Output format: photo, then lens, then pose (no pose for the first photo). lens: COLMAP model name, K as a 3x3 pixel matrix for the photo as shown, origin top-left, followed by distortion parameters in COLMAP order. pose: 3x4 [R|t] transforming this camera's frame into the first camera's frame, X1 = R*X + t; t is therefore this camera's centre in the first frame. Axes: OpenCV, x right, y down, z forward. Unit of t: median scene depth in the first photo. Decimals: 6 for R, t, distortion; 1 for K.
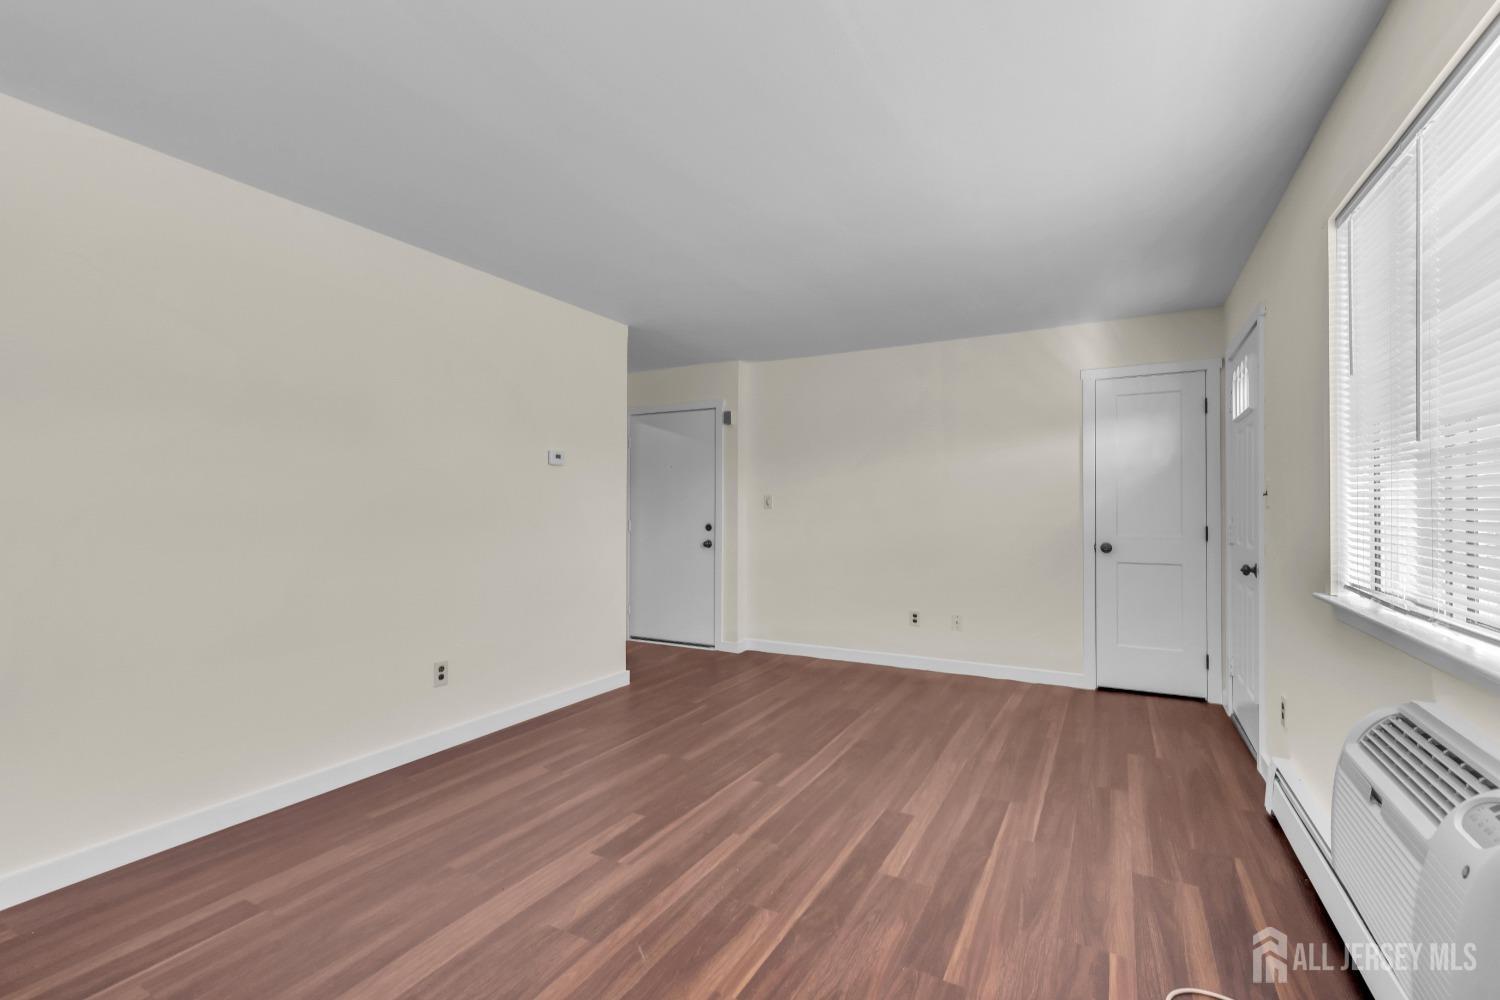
lens RADIAL K [[609.4, 0, 748.5], [0, 609.4, 513.6], [0, 0, 1]] dist [0.000599, 0.000457]
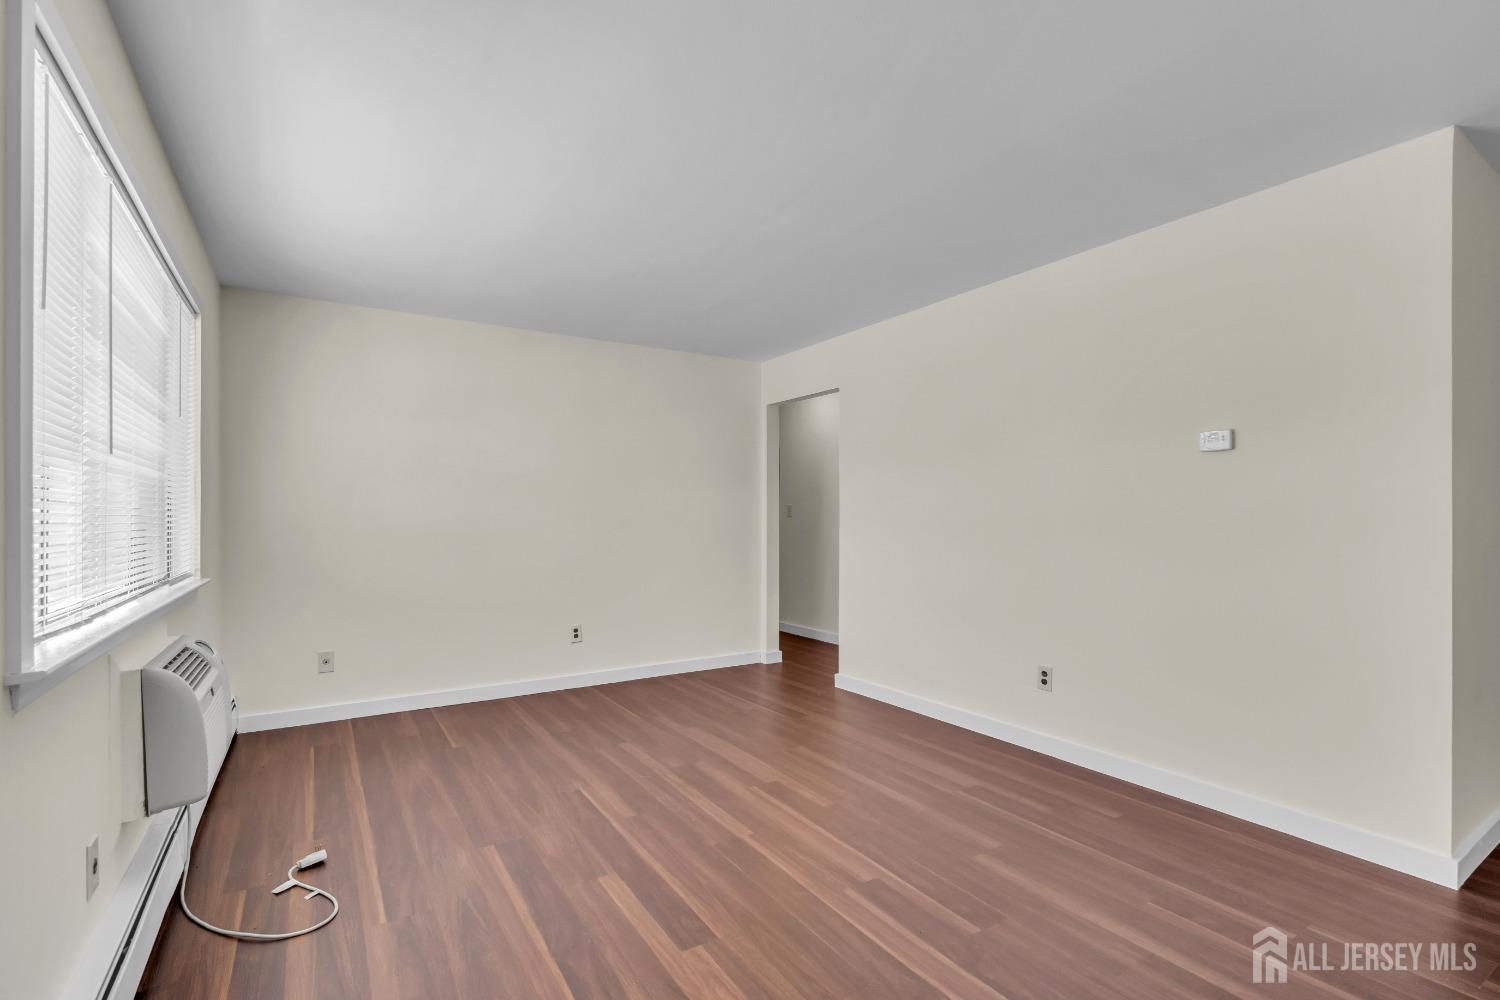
lens RADIAL K [[683.1, 0, 749.0], [0, 683.1, 515.8], [0, 0, 1]] dist [-0.003059, -0.000704]
pose [[-0.442864, -0.000237, -0.896589, 1.117757], [-0.005433, 0.999982, 0.002419, 0.003994], [0.896572, 0.005943, -0.442857, 1.693573]]
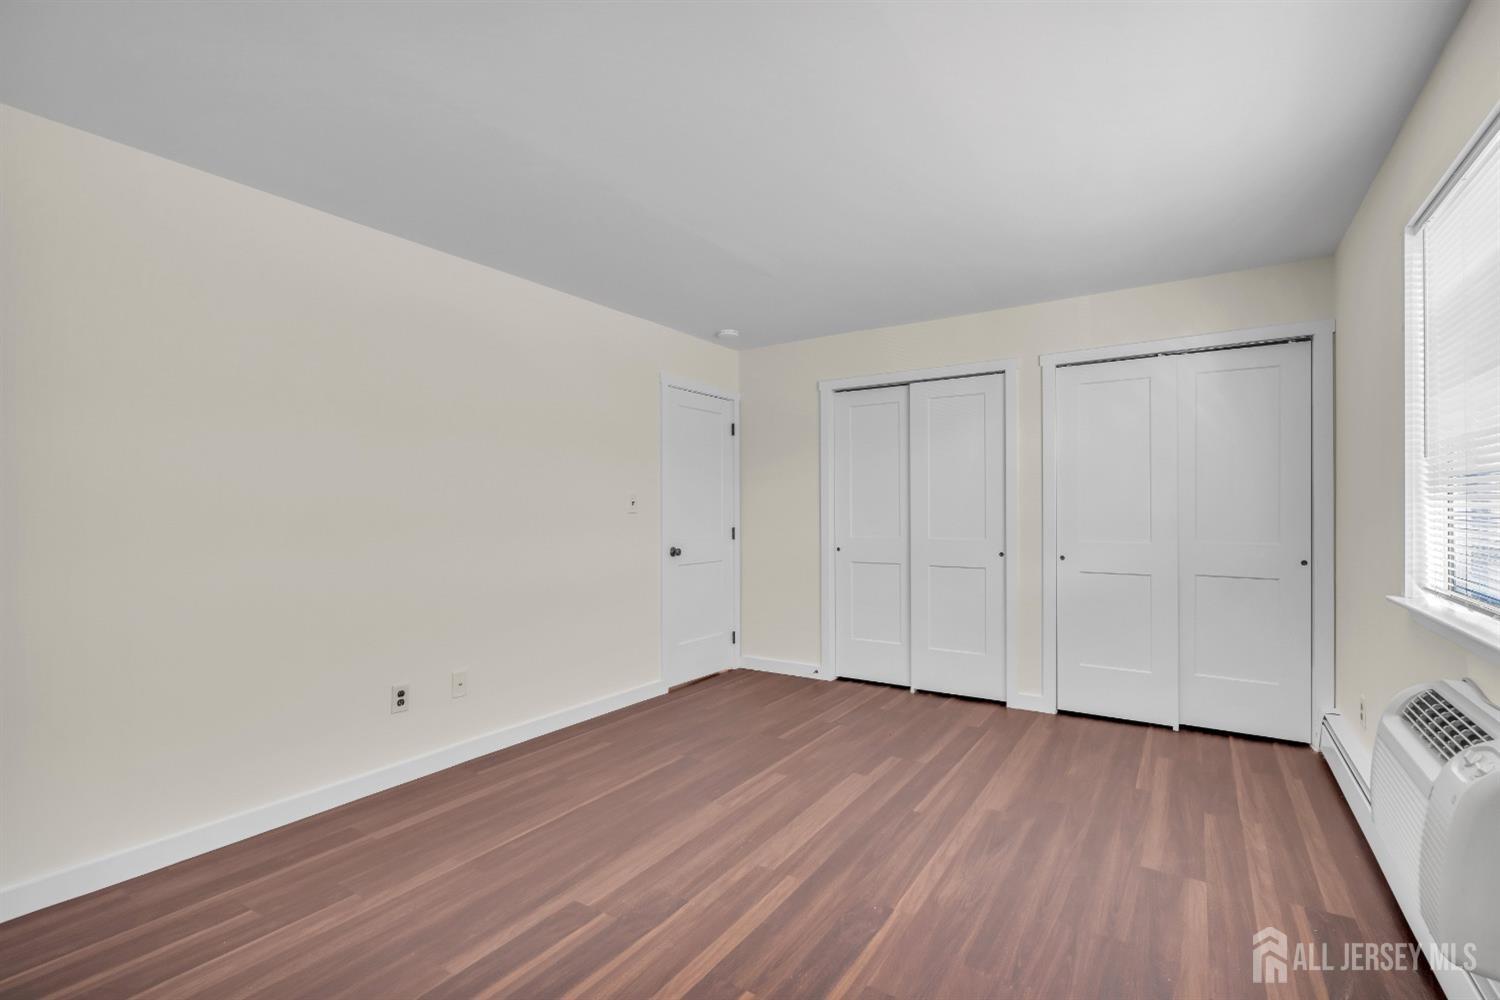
lens RADIAL K [[683.1, 0, 749.0], [0, 683.1, 515.8], [0, 0, 1]] dist [-0.003059, -0.000704]
pose [[0.999333, 0.004471, -0.036244, -0.118418], [-0.004391, 0.999988, 0.002272, -0.001536], [0.036254, -0.002112, 0.999340, -0.214285]]
